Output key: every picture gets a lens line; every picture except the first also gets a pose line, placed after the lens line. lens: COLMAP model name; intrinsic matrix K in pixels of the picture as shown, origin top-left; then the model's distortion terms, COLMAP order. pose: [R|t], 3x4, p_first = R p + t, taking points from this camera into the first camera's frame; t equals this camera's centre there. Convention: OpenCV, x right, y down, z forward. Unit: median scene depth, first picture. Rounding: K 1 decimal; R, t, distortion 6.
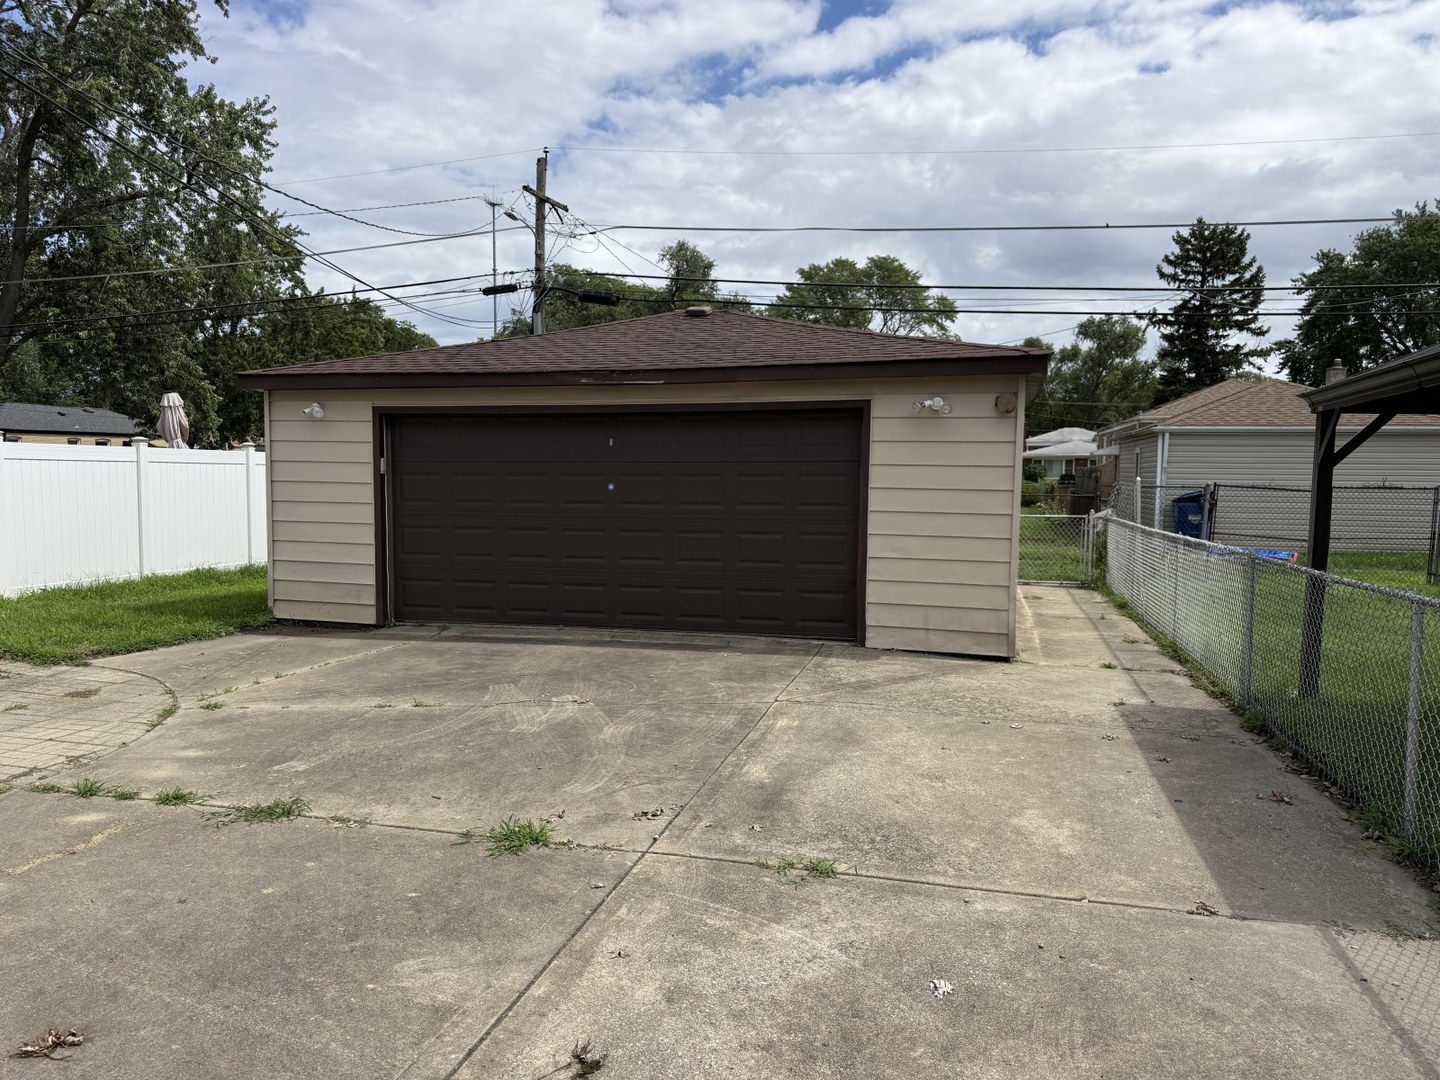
lens RADIAL K [[1013.5, 0, 721.3], [0, 1013.5, 540.9], [0, 0, 1]] dist [-0.007774, -0.006636]
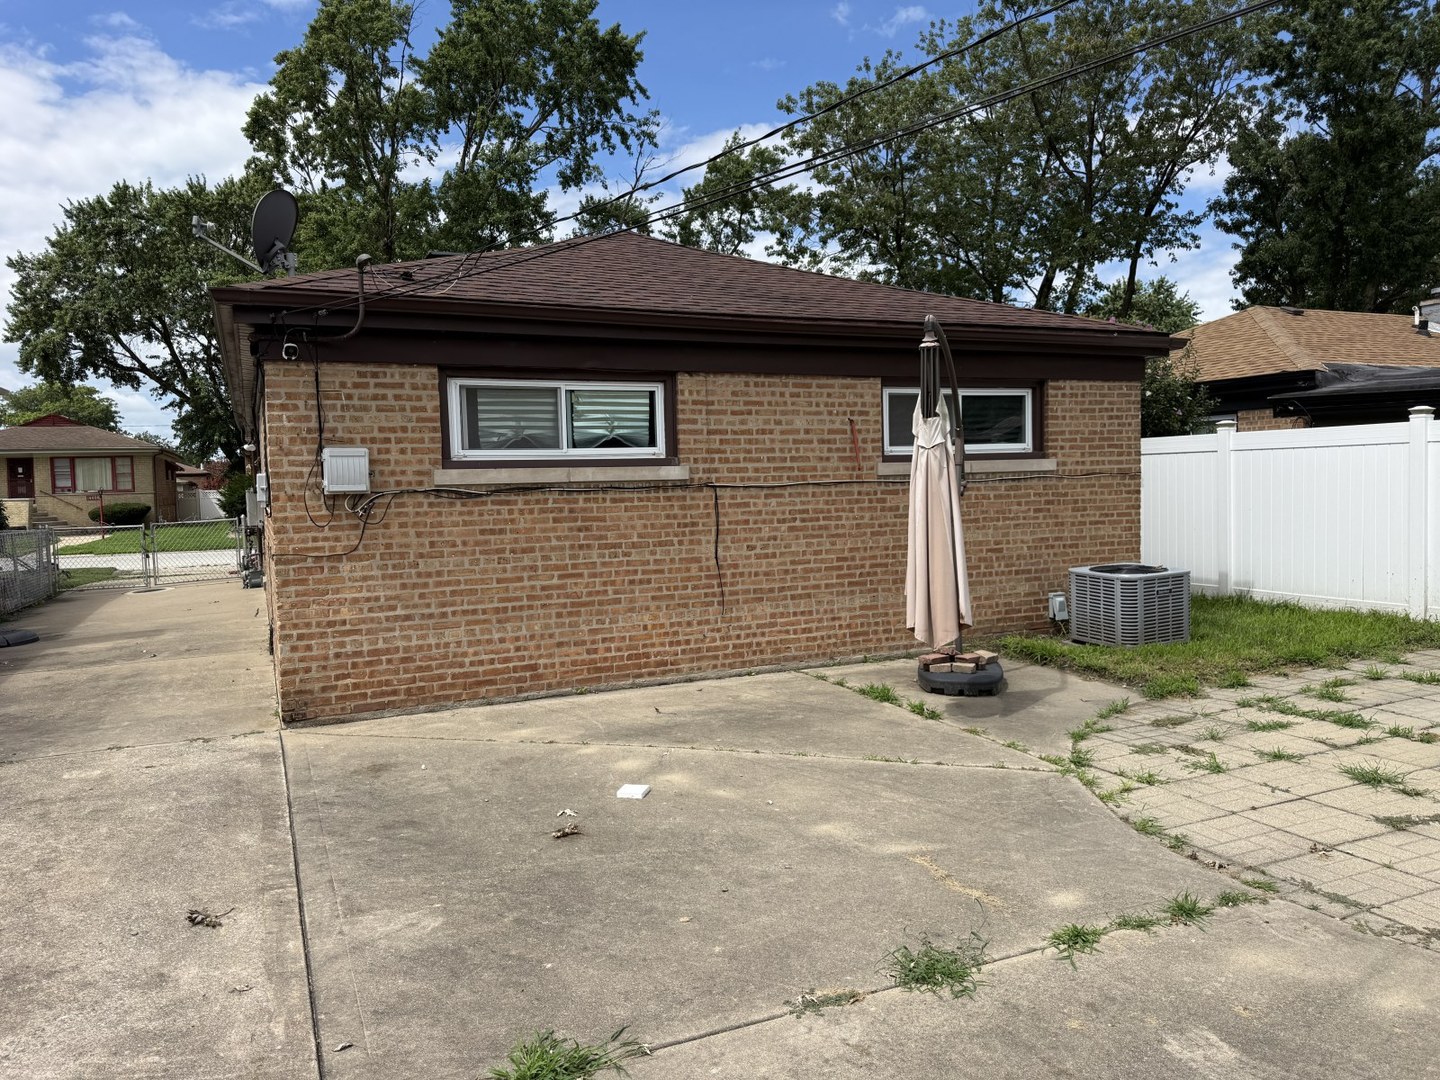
lens RADIAL K [[1013.5, 0, 719.9], [0, 1013.5, 538.8], [0, 0, 1]] dist [-0.007774, -0.006636]
pose [[-0.776246, 0.051230, -0.628345, 0.120307], [-0.028971, 0.992741, 0.116730, -0.136238], [0.629764, 0.108815, -0.769128, 1.853655]]
